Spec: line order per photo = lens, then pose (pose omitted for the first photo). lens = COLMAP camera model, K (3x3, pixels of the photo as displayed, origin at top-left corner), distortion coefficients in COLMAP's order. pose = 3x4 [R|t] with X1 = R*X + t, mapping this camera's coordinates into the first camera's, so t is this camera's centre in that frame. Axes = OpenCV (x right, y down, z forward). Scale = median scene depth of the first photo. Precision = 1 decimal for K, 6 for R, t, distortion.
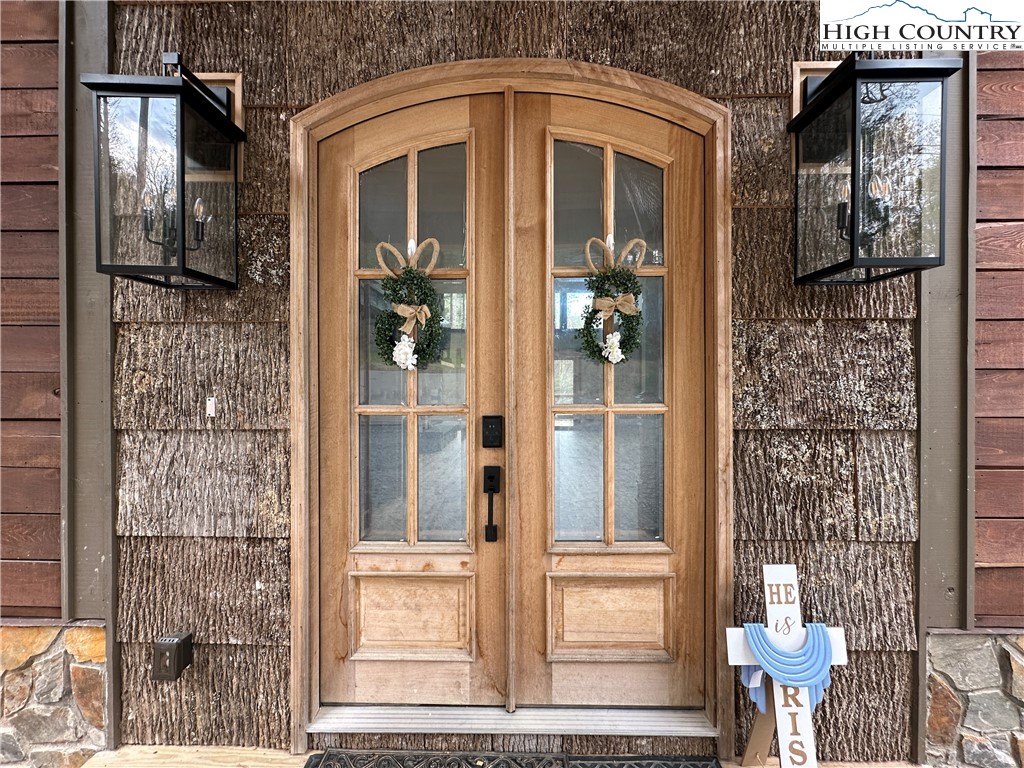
lens RADIAL K [[410.5, 0, 512.8], [0, 410.5, 380.4], [0, 0, 1]] dist [-0.000985, 0.001086]
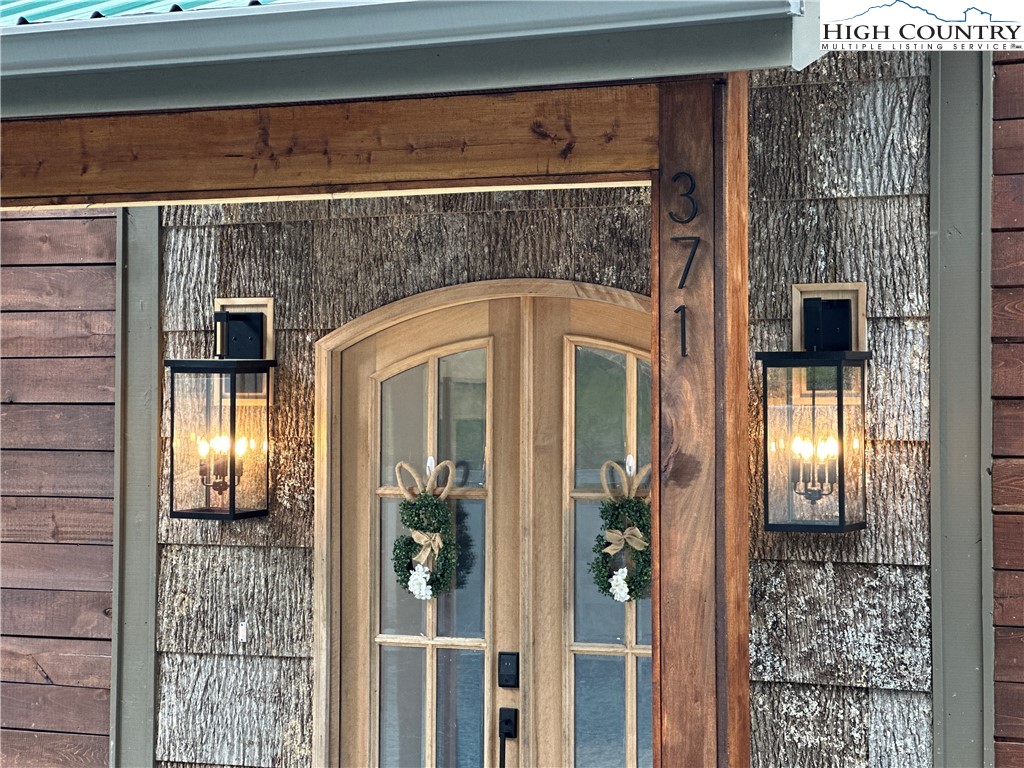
lens RADIAL K [[2302.7, 0, 511.3], [0, 2302.7, 384.1], [0, 0, 1]] dist [0.238252, 0.000000]
pose [[0.914261, -0.003548, -0.405110, 2.121330], [-0.004779, 0.999798, -0.019540, -0.426629], [0.405097, 0.019801, 0.914059, -3.853596]]
